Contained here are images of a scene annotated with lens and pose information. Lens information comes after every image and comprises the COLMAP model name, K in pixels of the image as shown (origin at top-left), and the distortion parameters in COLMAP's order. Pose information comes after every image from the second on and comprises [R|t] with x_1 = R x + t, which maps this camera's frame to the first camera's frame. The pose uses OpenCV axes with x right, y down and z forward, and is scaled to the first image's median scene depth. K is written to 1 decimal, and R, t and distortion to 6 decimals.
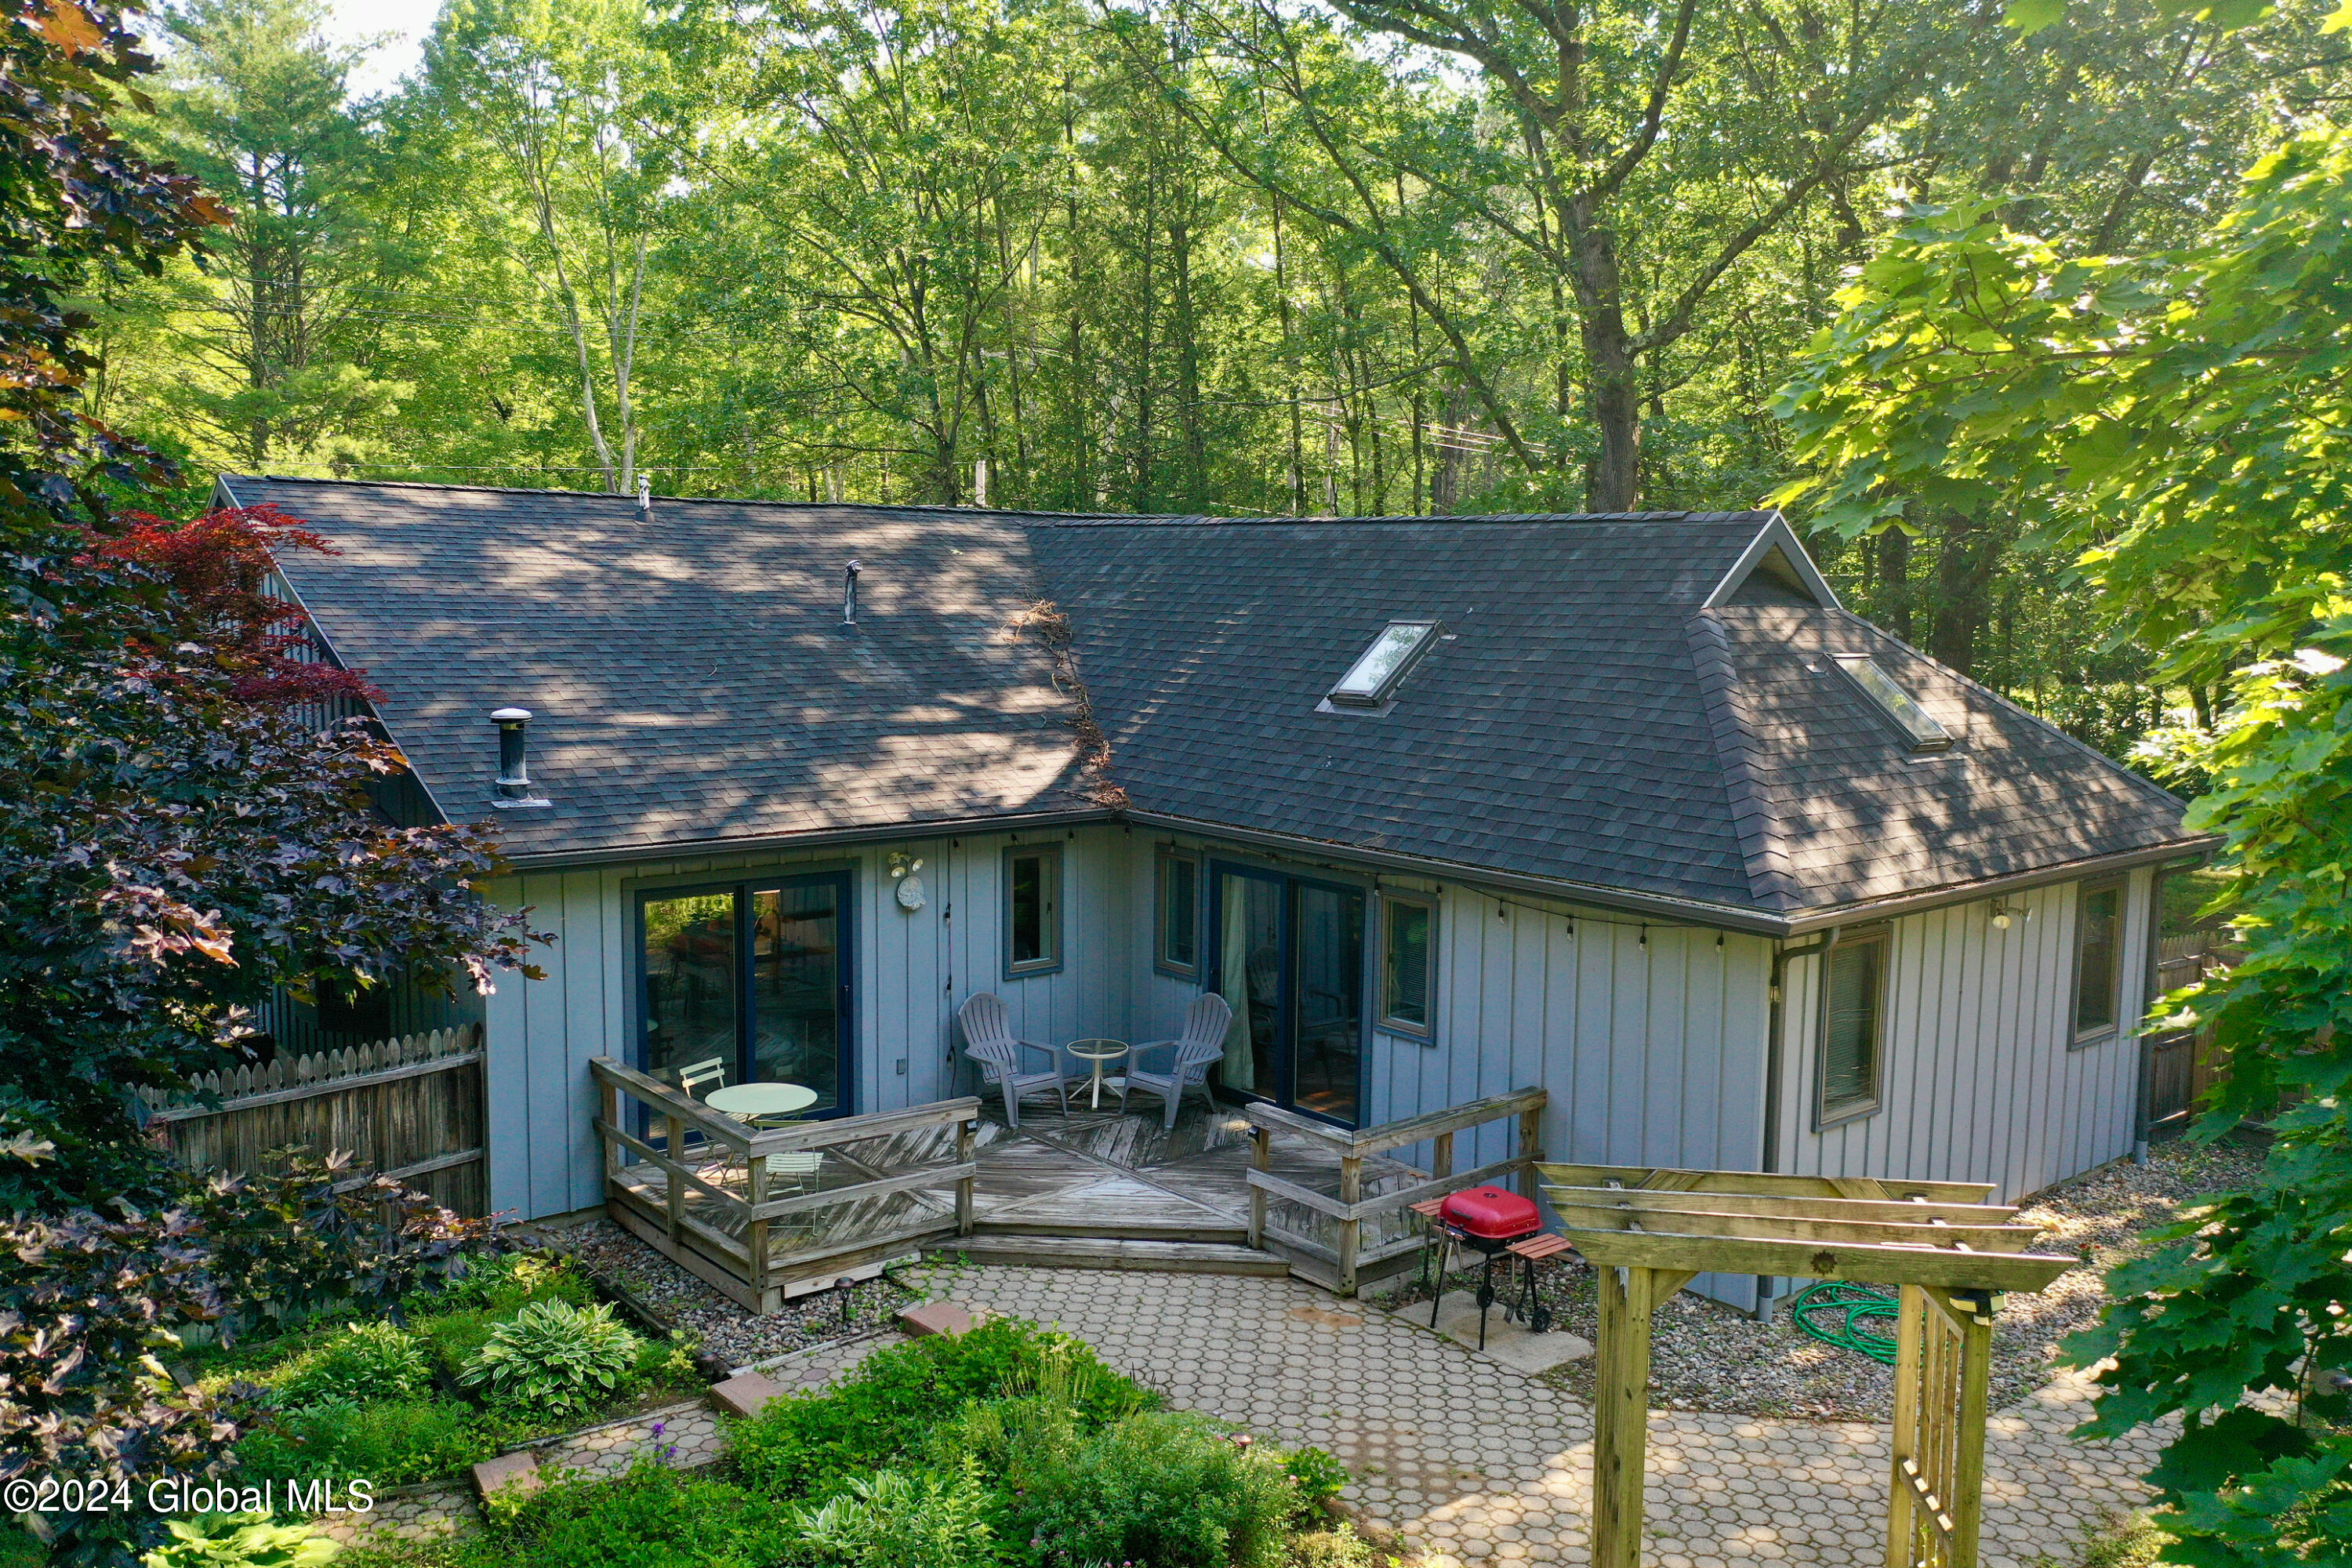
lens RADIAL K [[1868.2, 0, 1227.9], [0, 1868.2, 799.0], [0, 0, 1]] dist [0.023168, -0.003445]
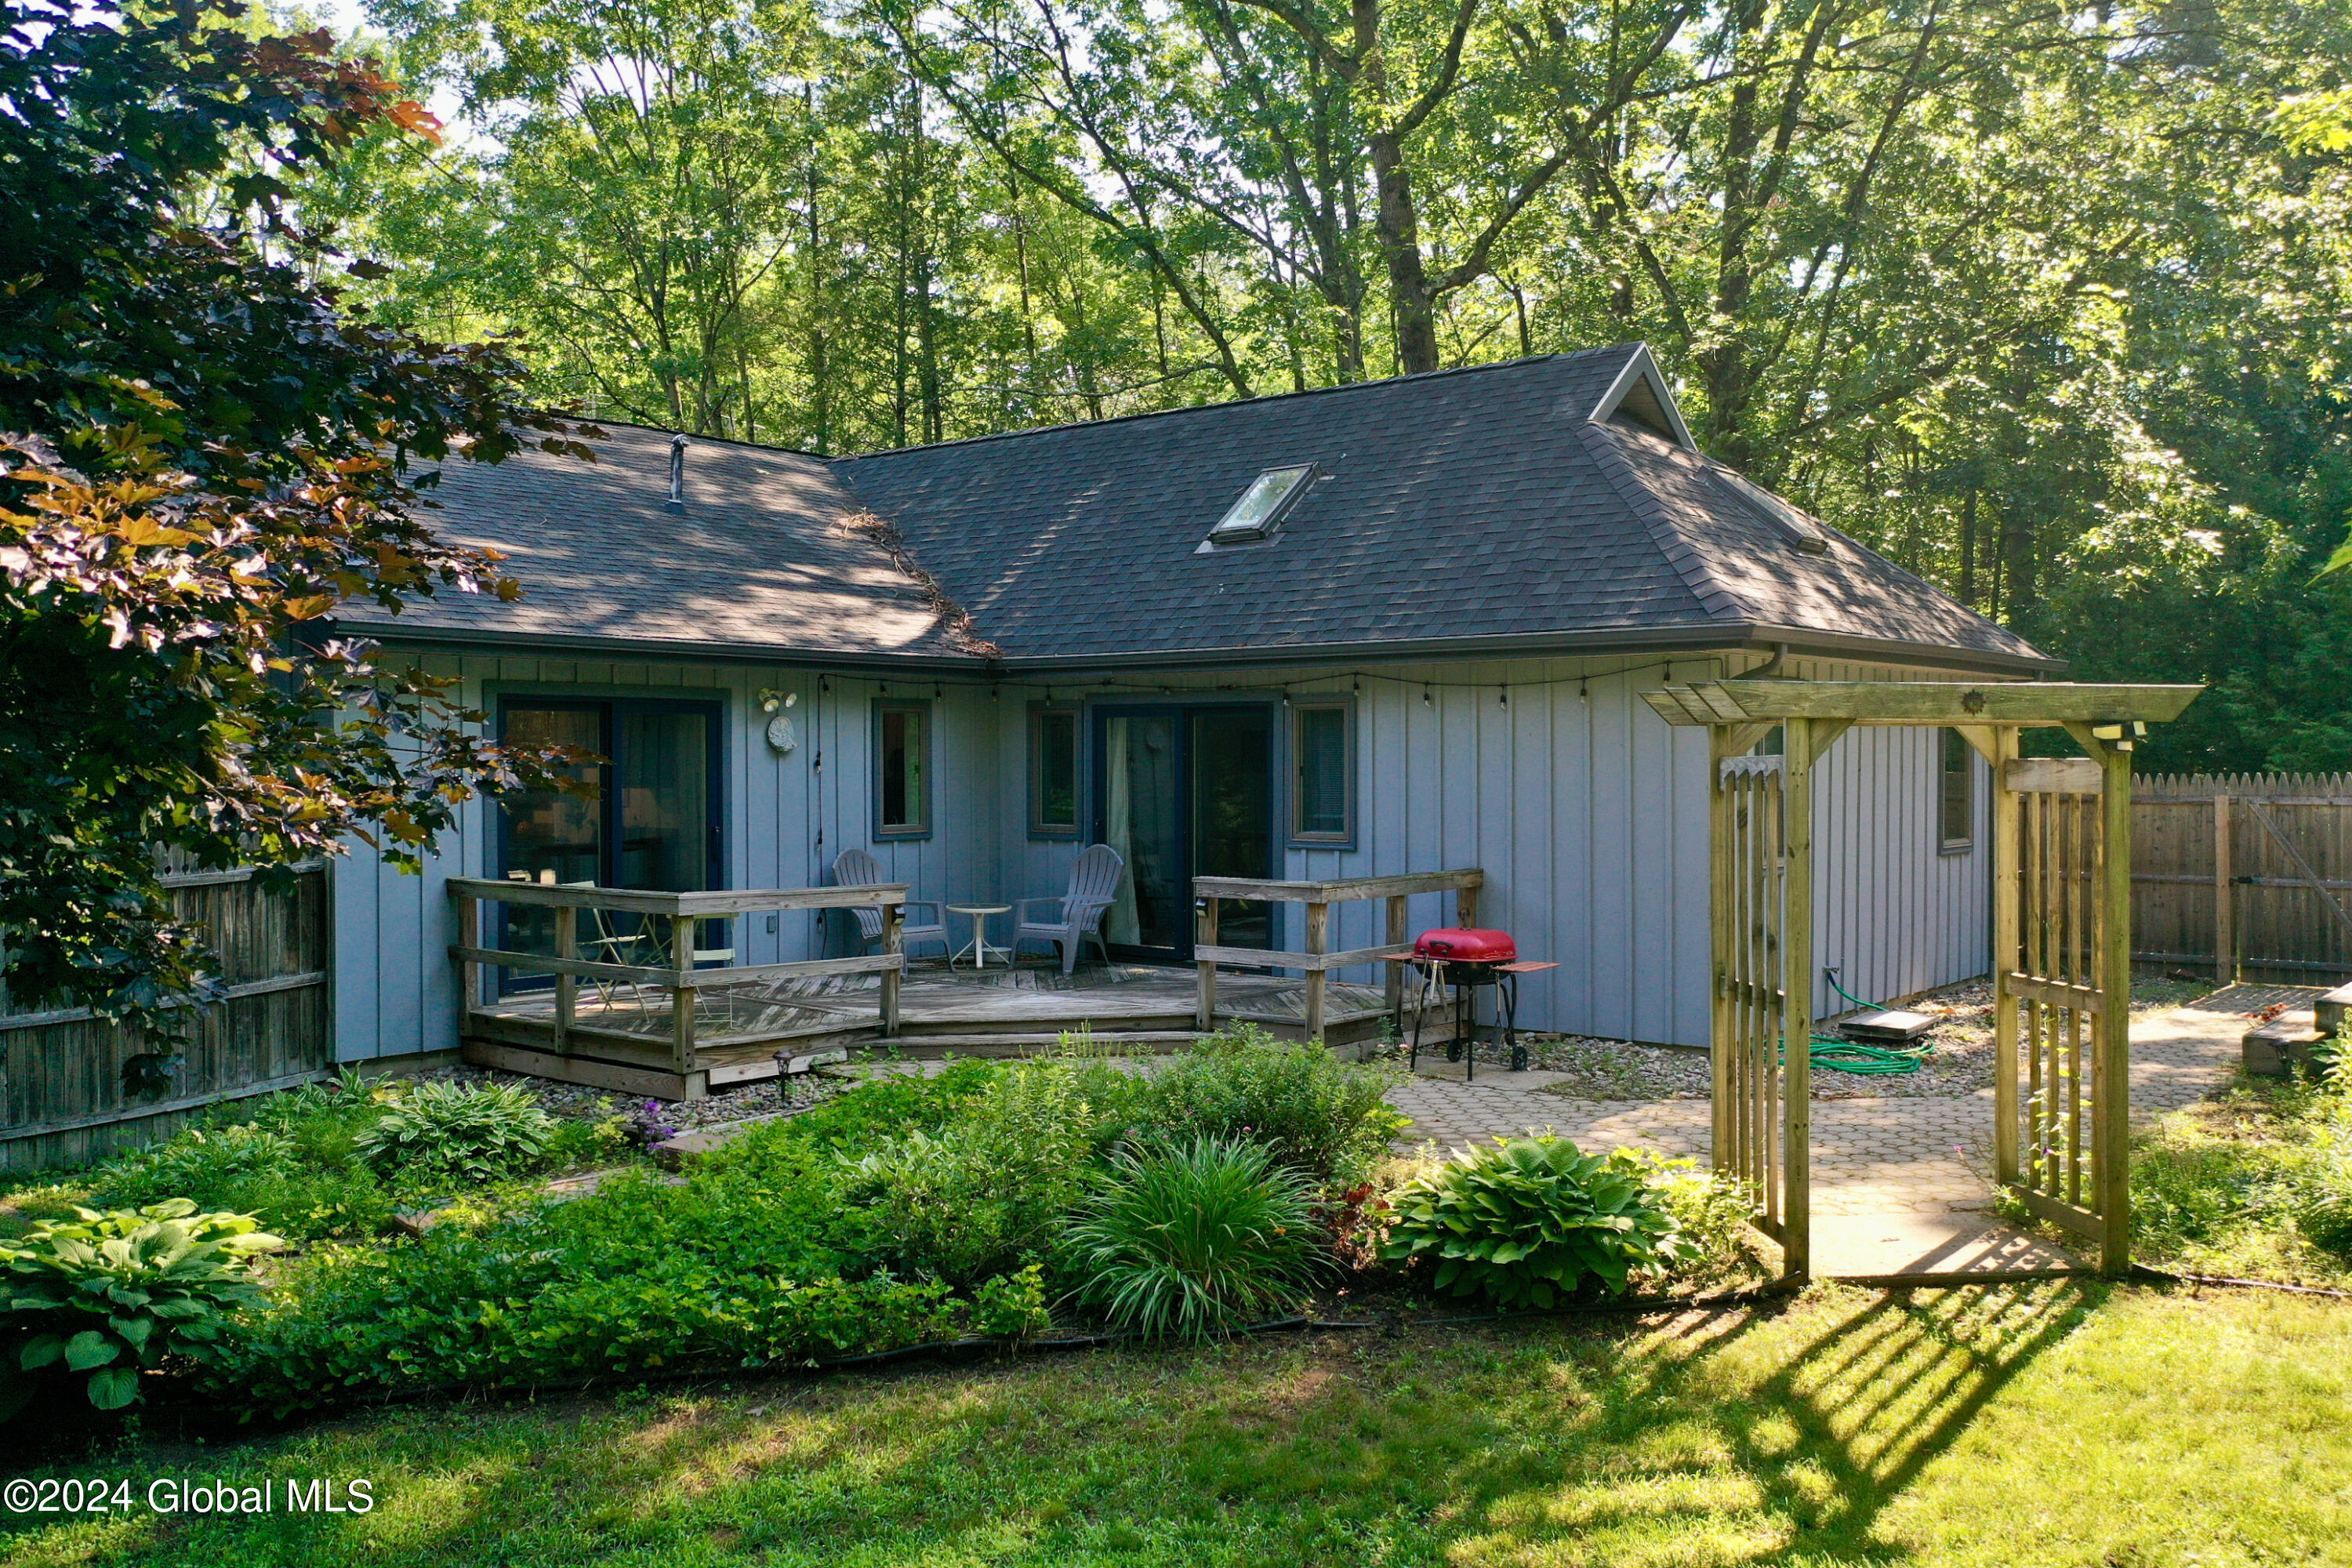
lens RADIAL K [[1868.2, 0, 1180.8], [0, 1868.2, 782.3], [0, 0, 1]] dist [0.023168, -0.003445]
pose [[0.984650, -0.015490, 0.173852, -0.139145], [0.036654, 0.992194, -0.119197, 0.196904], [-0.170648, 0.123740, 0.977531, 0.054195]]
